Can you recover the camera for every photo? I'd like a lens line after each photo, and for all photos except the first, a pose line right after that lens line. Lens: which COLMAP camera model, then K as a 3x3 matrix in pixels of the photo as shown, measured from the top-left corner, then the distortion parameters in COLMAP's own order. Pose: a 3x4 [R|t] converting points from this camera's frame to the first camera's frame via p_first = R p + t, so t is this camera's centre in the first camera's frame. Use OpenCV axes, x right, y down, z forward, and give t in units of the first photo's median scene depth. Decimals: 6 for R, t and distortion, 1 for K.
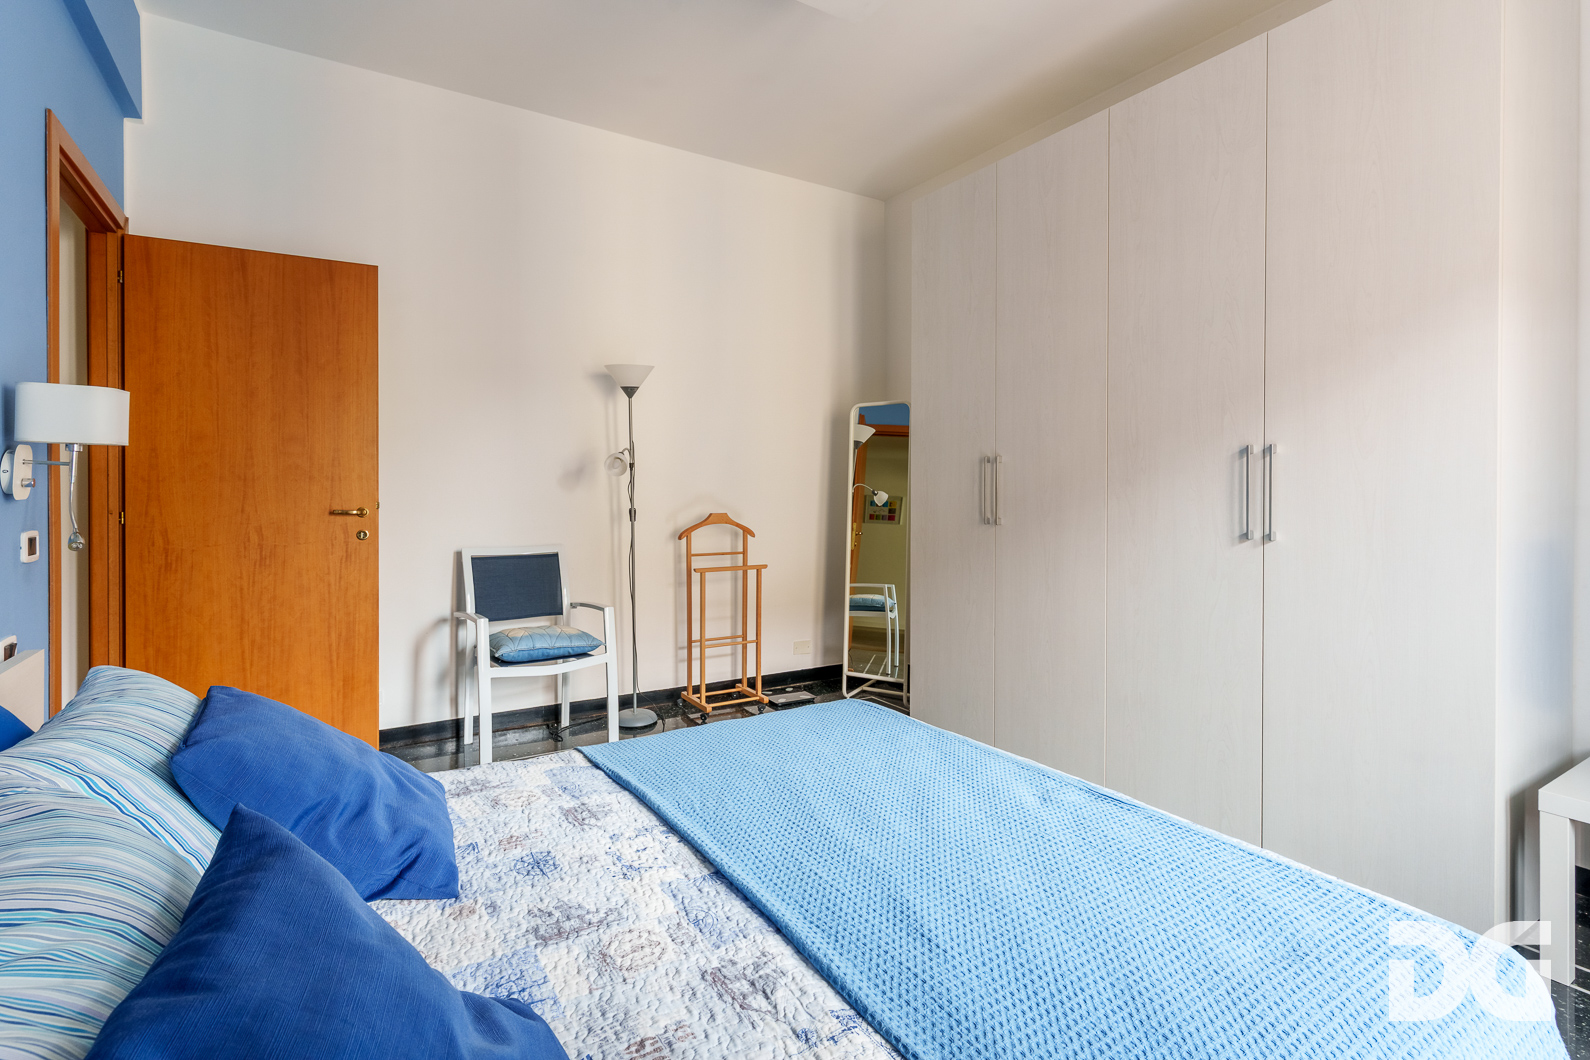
lens RADIAL K [[774.3, 0, 791.8], [0, 774.3, 480.0], [0, 0, 1]] dist [0.001458, 0.001097]
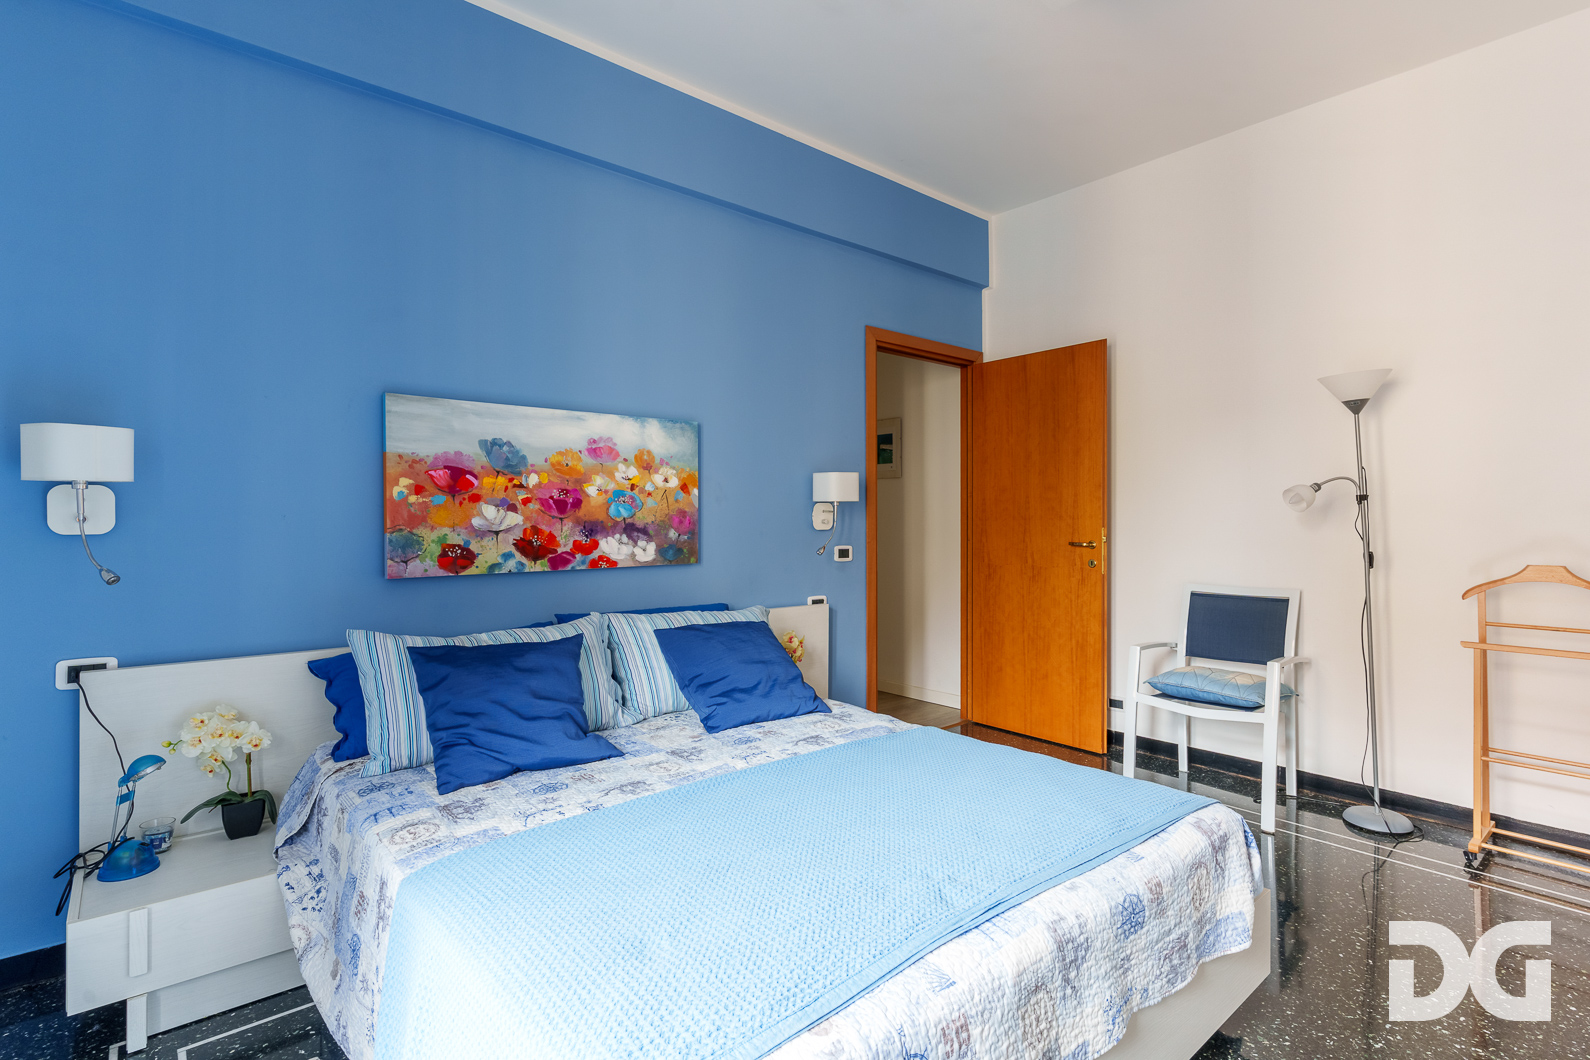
lens RADIAL K [[774.3, 0, 788.1], [0, 774.3, 506.5], [0, 0, 1]] dist [0.001458, 0.001097]
pose [[0.147349, -0.019771, -0.988887, 0.601330], [0.007648, 0.999793, -0.018849, 0.000775], [0.989055, -0.004786, 0.147469, 0.355723]]
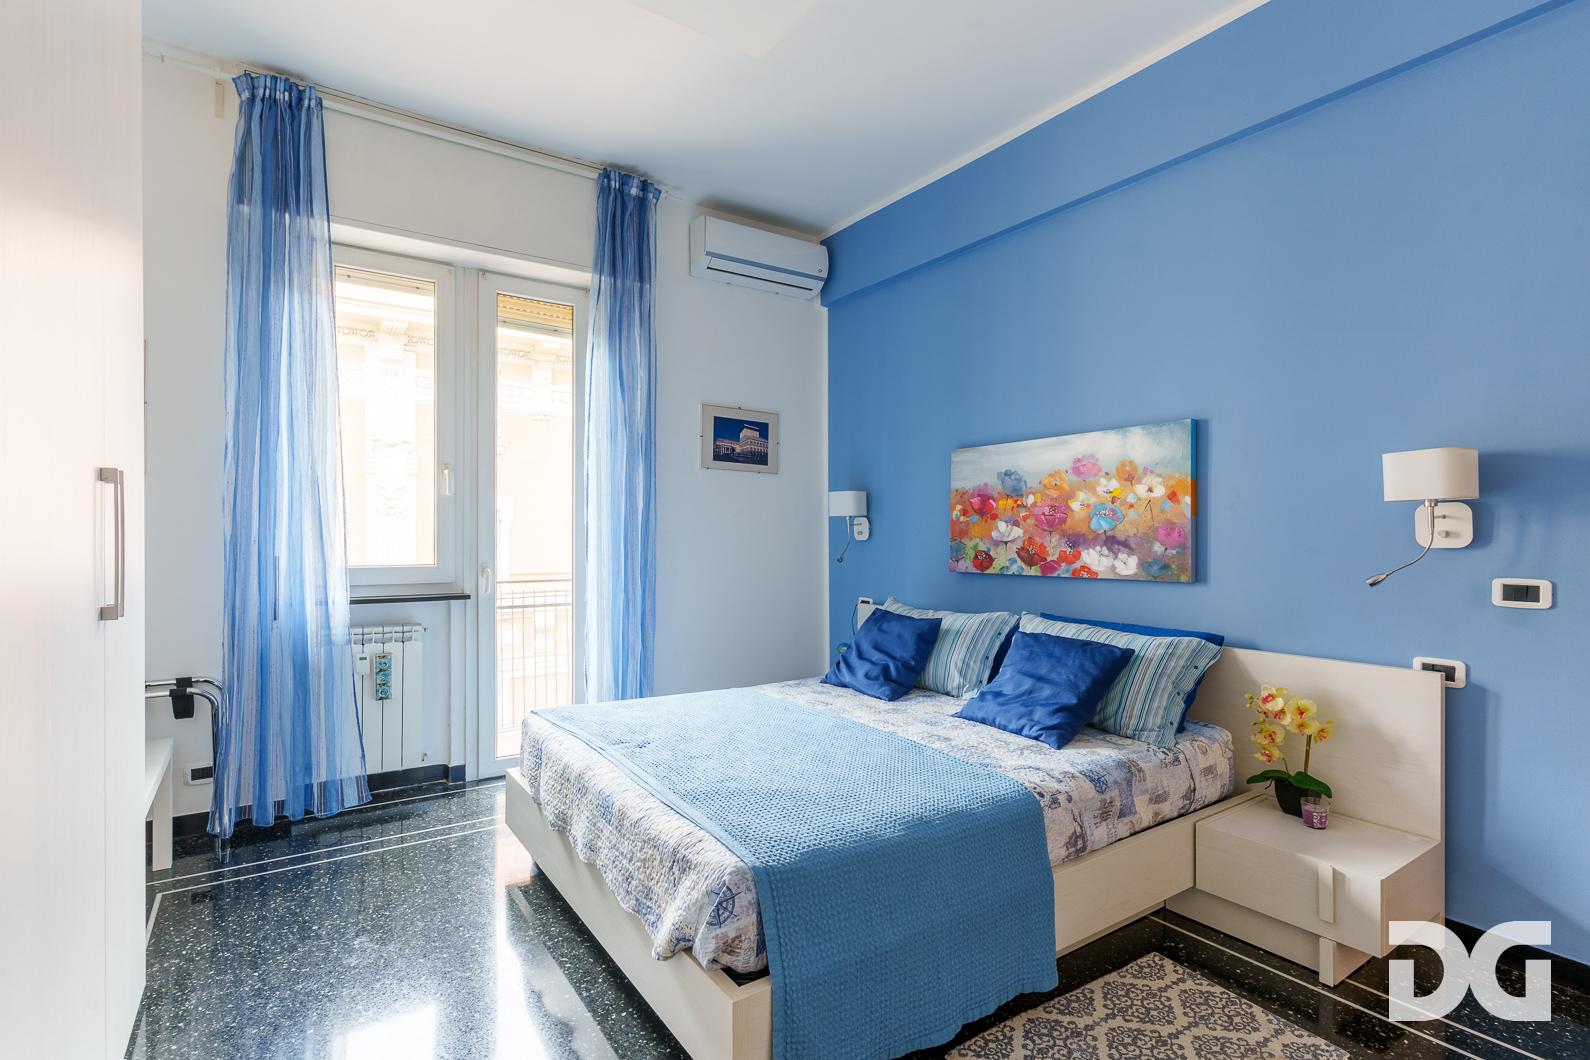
lens RADIAL K [[774.3, 0, 806.4], [0, 774.3, 535.0], [0, 0, 1]] dist [0.001458, 0.001097]
pose [[-0.998578, -0.002979, -0.053226, 0.044952], [-0.002558, 0.999965, -0.007976, 0.009705], [0.053248, -0.007828, -0.998551, 1.267490]]
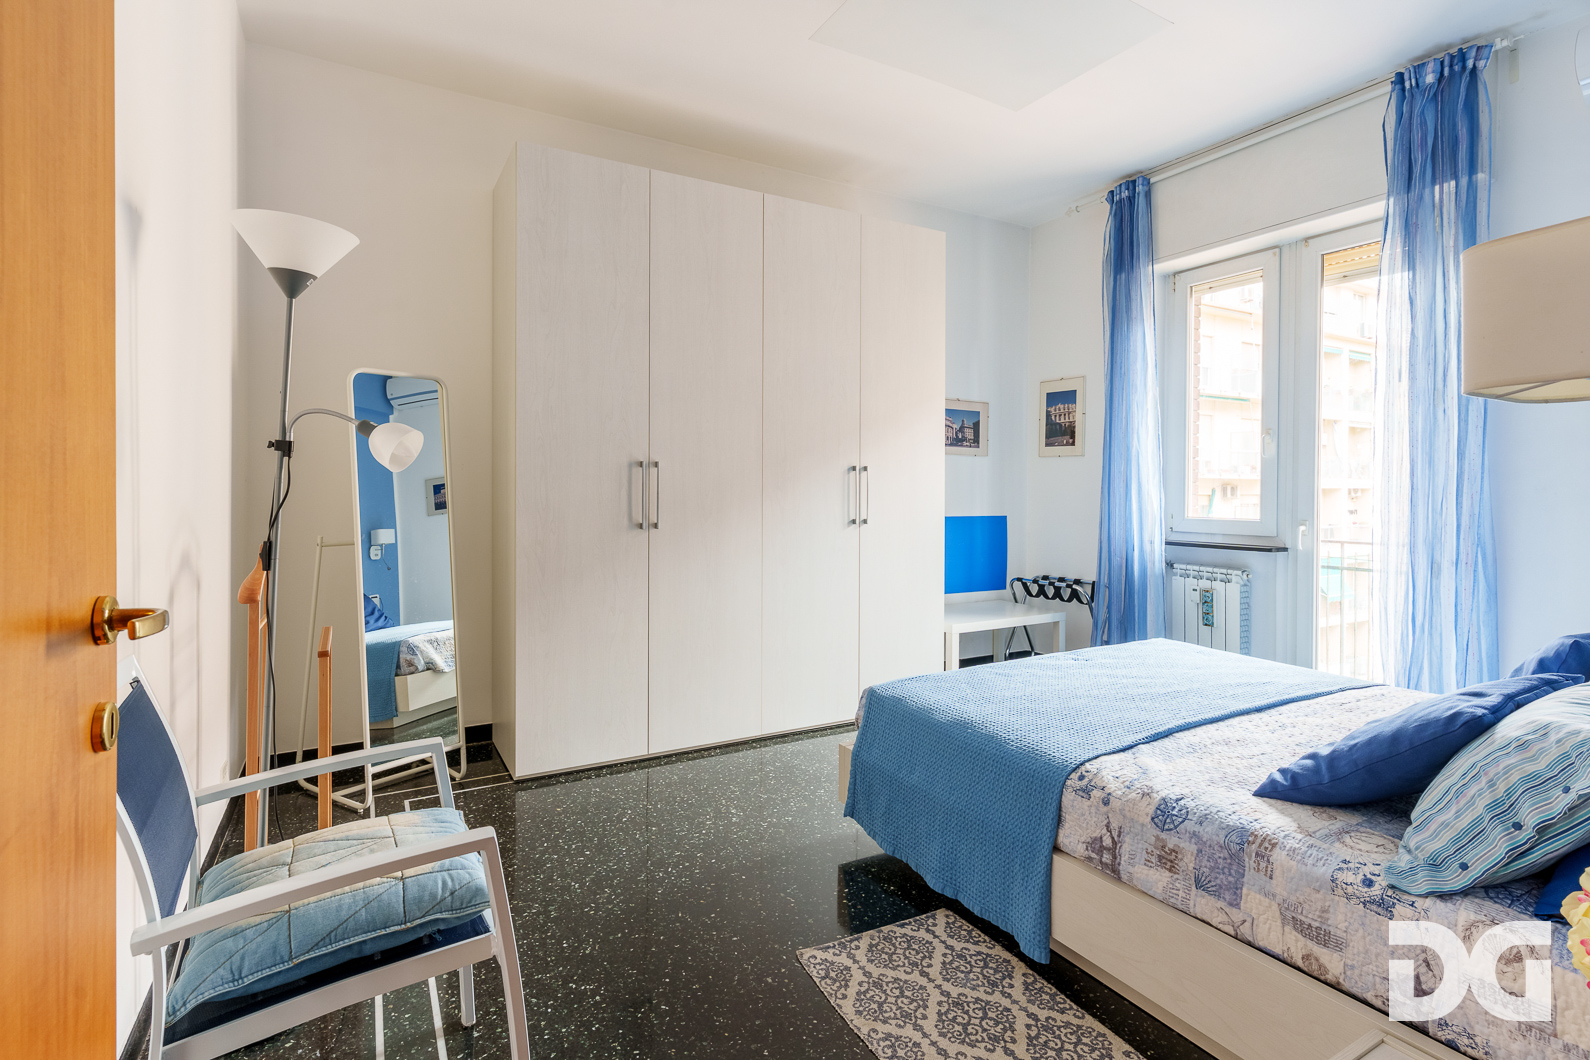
lens RADIAL K [[774.3, 0, 791.5], [0, 774.3, 491.6], [0, 0, 1]] dist [0.001458, 0.001097]
pose [[0.029691, -0.004301, 0.999550, -0.786770], [-0.011658, 0.999921, 0.004649, 0.002248], [-0.999491, -0.011791, 0.029638, 0.833602]]
